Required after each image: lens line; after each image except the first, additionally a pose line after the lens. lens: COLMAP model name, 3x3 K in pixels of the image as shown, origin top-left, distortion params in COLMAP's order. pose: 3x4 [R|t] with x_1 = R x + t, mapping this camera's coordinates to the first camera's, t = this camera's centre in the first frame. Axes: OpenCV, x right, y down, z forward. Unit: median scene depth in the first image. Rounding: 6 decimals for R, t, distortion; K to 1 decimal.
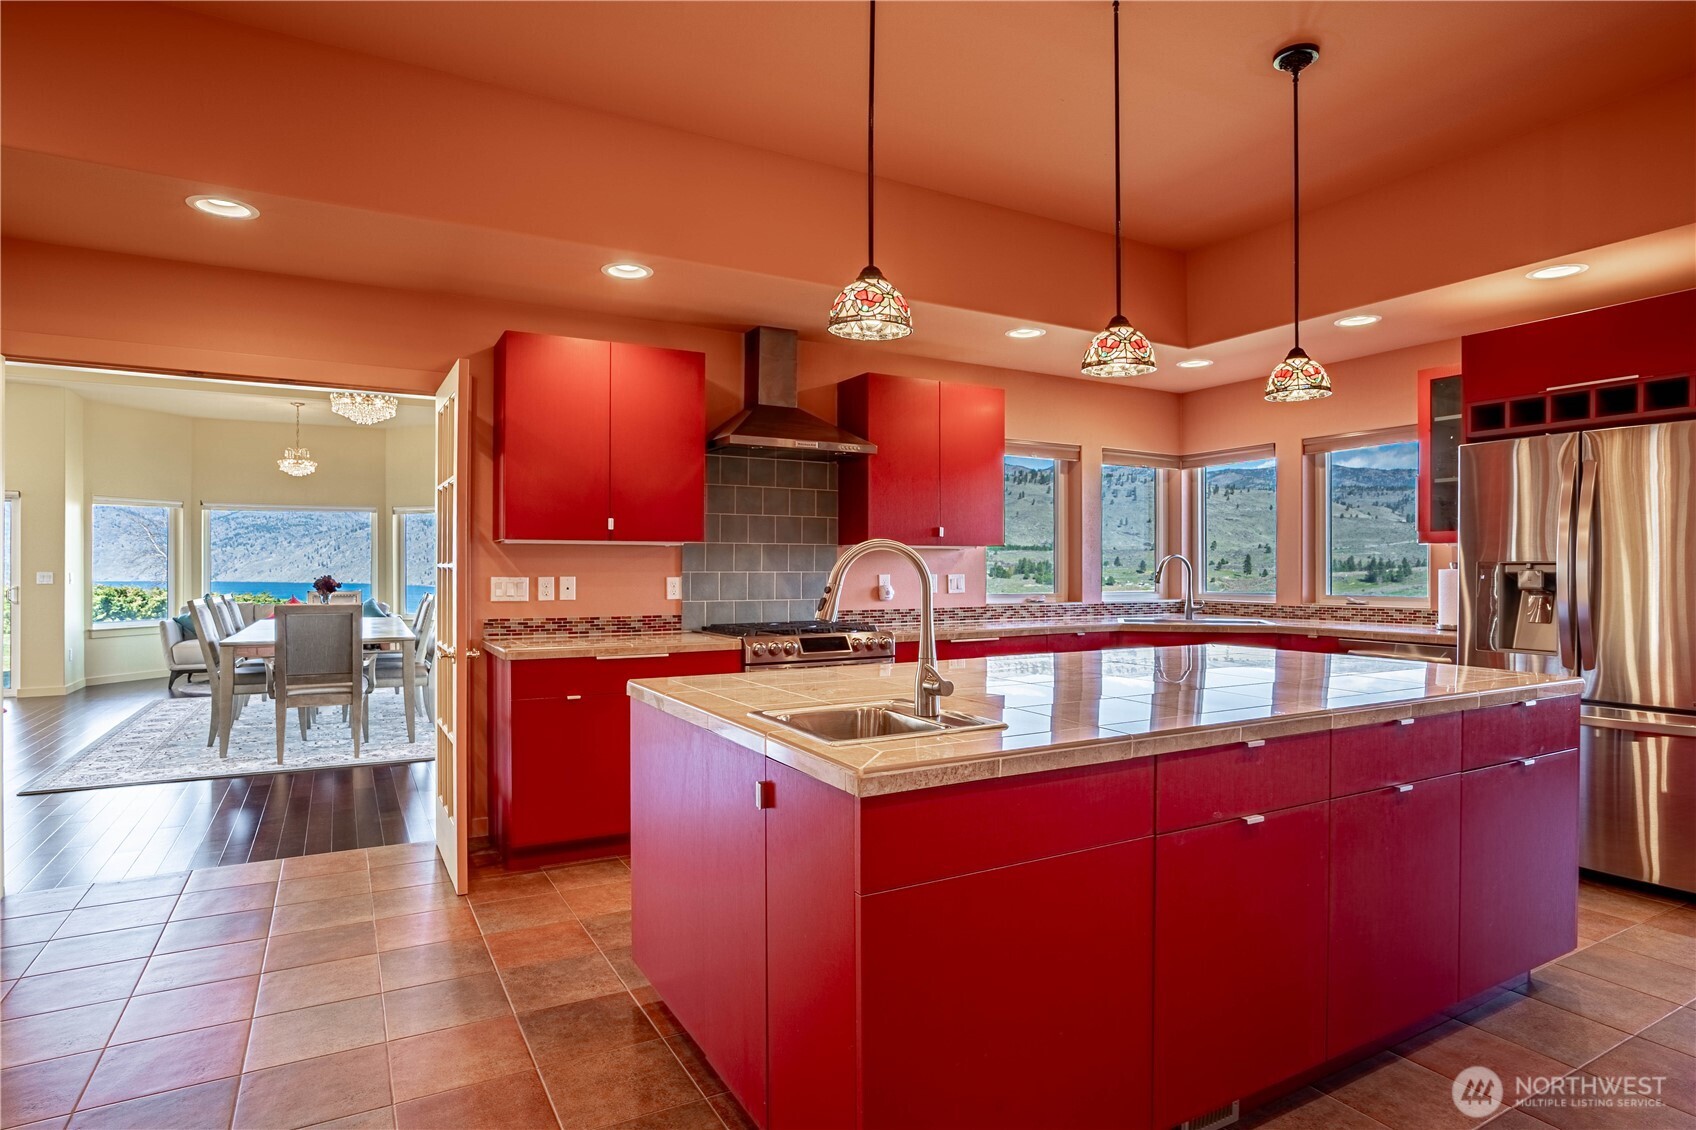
lens RADIAL K [[906.3, 0, 807.1], [0, 906.3, 558.9], [0, 0, 1]] dist [-0.019854, 0.006754]
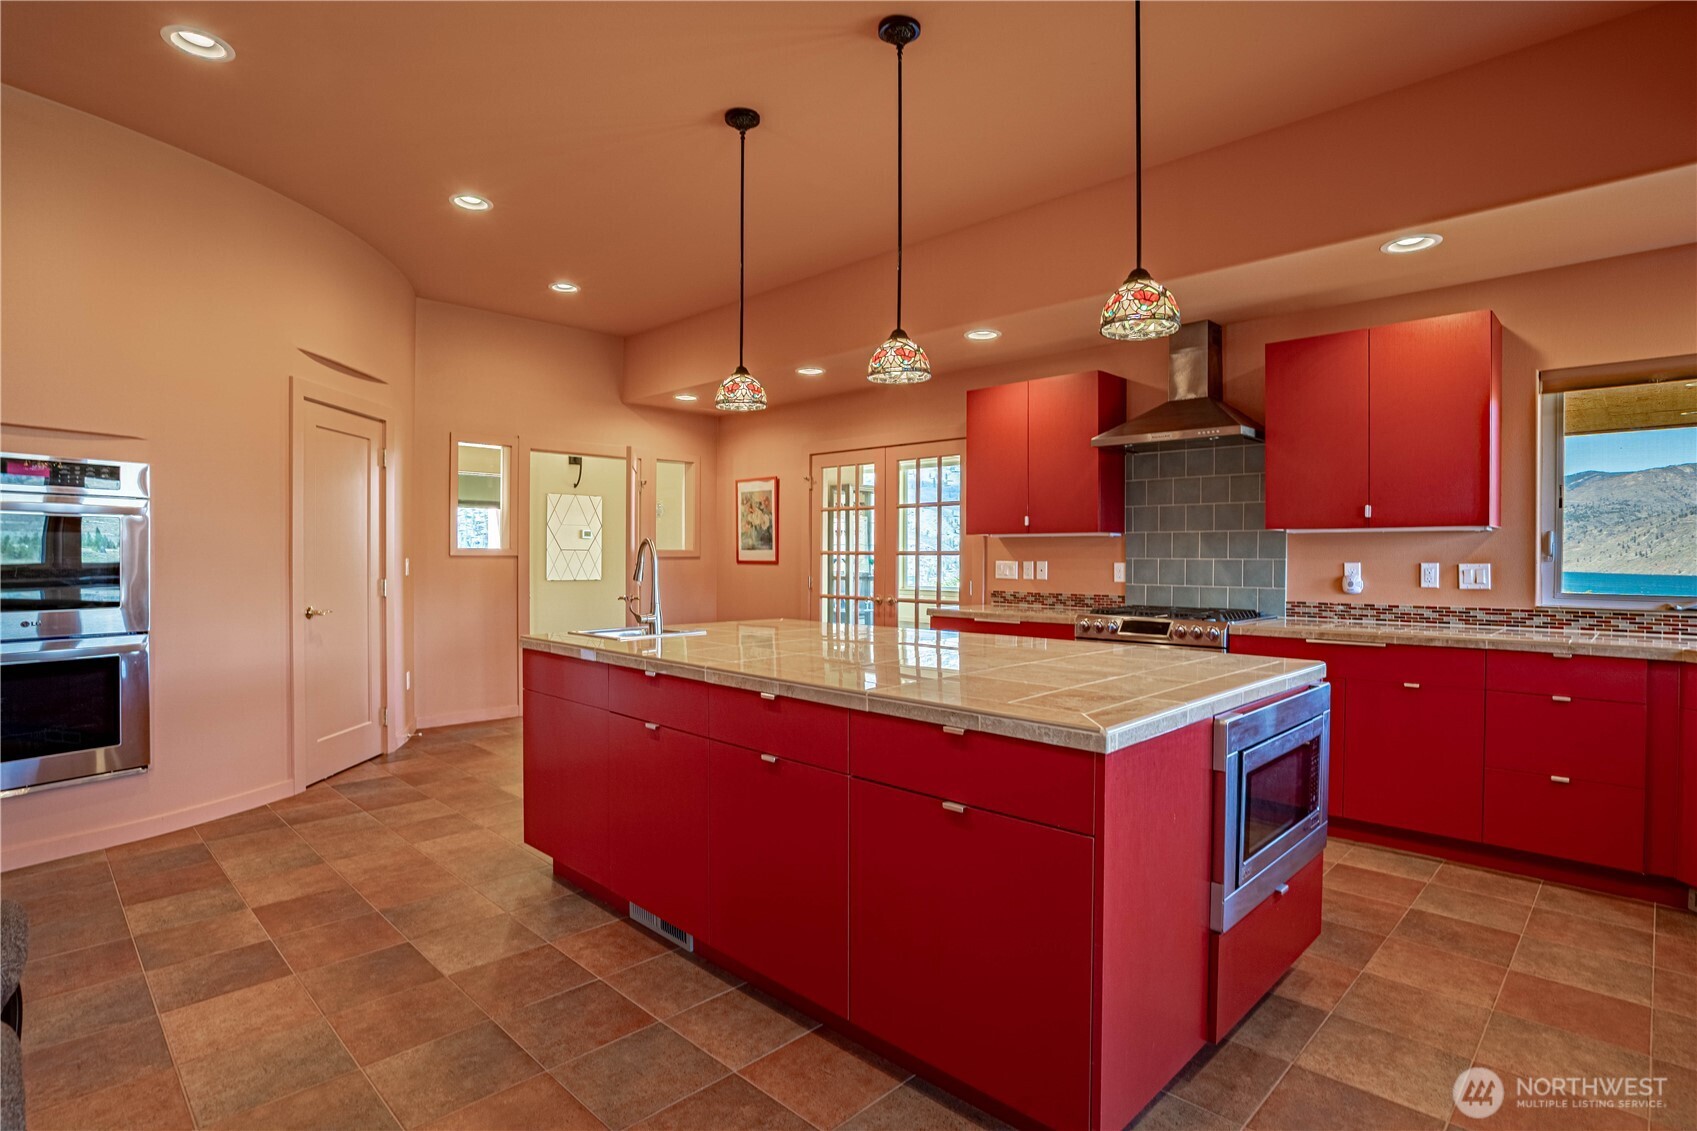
lens RADIAL K [[855.2, 0, 847.4], [0, 855.2, 561.1], [0, 0, 1]] dist [-0.050155, 0.018953]
pose [[0.273797, 0.005608, -0.961771, 0.923917], [0.007432, 0.999941, 0.007947, 0.007403], [0.961759, -0.009324, 0.273739, 0.418099]]
